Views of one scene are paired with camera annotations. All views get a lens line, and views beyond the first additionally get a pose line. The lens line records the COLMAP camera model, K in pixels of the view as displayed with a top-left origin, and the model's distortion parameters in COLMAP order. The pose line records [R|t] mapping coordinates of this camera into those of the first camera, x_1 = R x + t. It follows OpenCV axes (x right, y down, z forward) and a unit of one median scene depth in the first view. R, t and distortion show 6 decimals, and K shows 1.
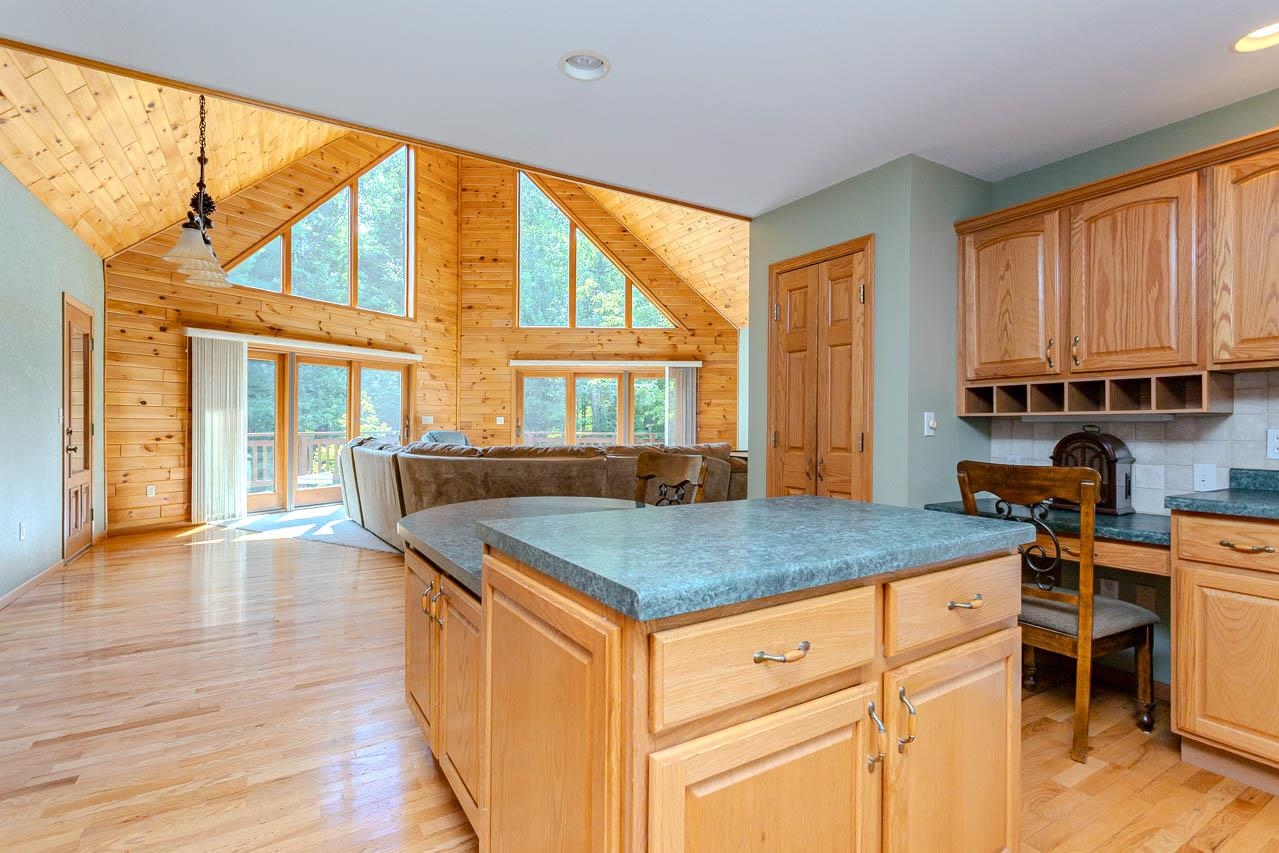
lens RADIAL K [[604.5, 0, 635.9], [0, 604.5, 423.9], [0, 0, 1]] dist [-0.001656, 0.001686]
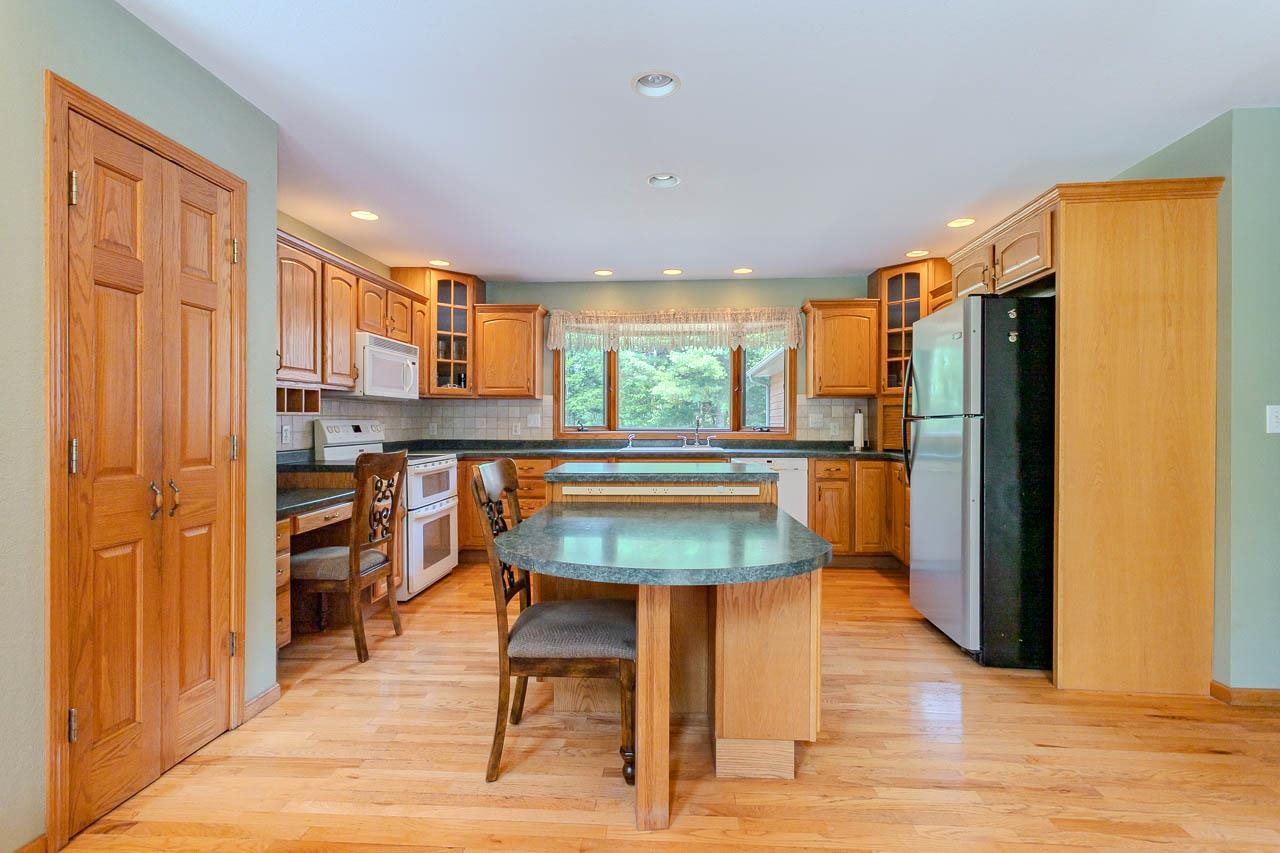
lens RADIAL K [[595.9, 0, 637.2], [0, 595.9, 423.0], [0, 0, 1]] dist [0.002085, -0.000426]
pose [[-0.811999, -0.007397, 0.583612, -0.475044], [-0.006160, 0.999973, 0.004105, -0.006997], [-0.583627, -0.000262, -0.812022, 1.327143]]
